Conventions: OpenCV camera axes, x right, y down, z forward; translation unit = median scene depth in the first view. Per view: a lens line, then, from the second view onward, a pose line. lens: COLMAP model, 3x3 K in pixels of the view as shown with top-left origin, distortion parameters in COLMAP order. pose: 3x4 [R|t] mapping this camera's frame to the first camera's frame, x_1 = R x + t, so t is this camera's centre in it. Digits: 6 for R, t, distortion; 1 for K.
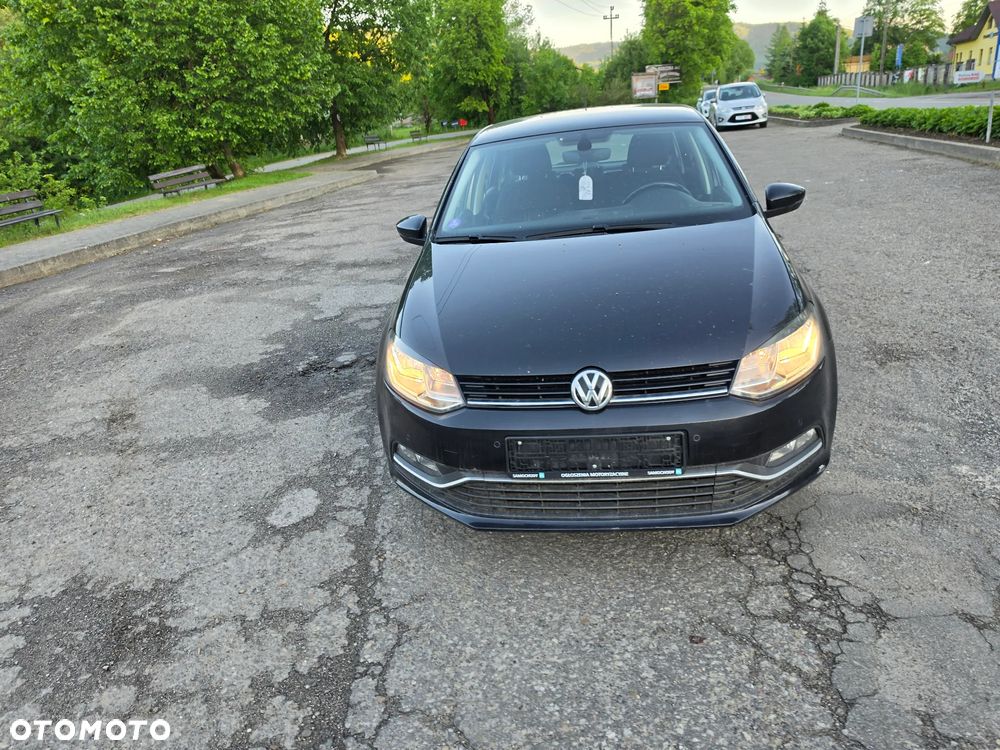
lens RADIAL K [[703.9, 0, 504.7], [0, 703.9, 352.5], [0, 0, 1]] dist [0.027146, -0.038574]
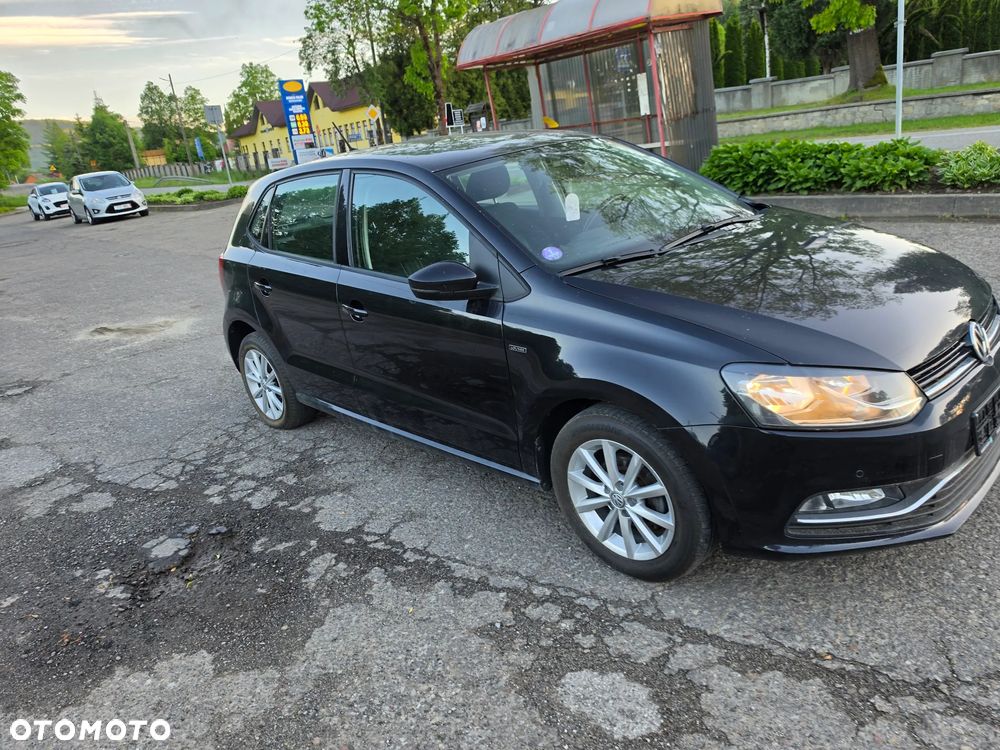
lens RADIAL K [[703.9, 0, 502.3], [0, 703.9, 374.7], [0, 0, 1]] dist [0.027146, -0.038574]
pose [[0.628180, -0.248902, 0.737182, -0.915312], [0.316001, 0.947408, 0.050607, -0.147629], [-0.711008, 0.201160, 0.673797, 0.706029]]
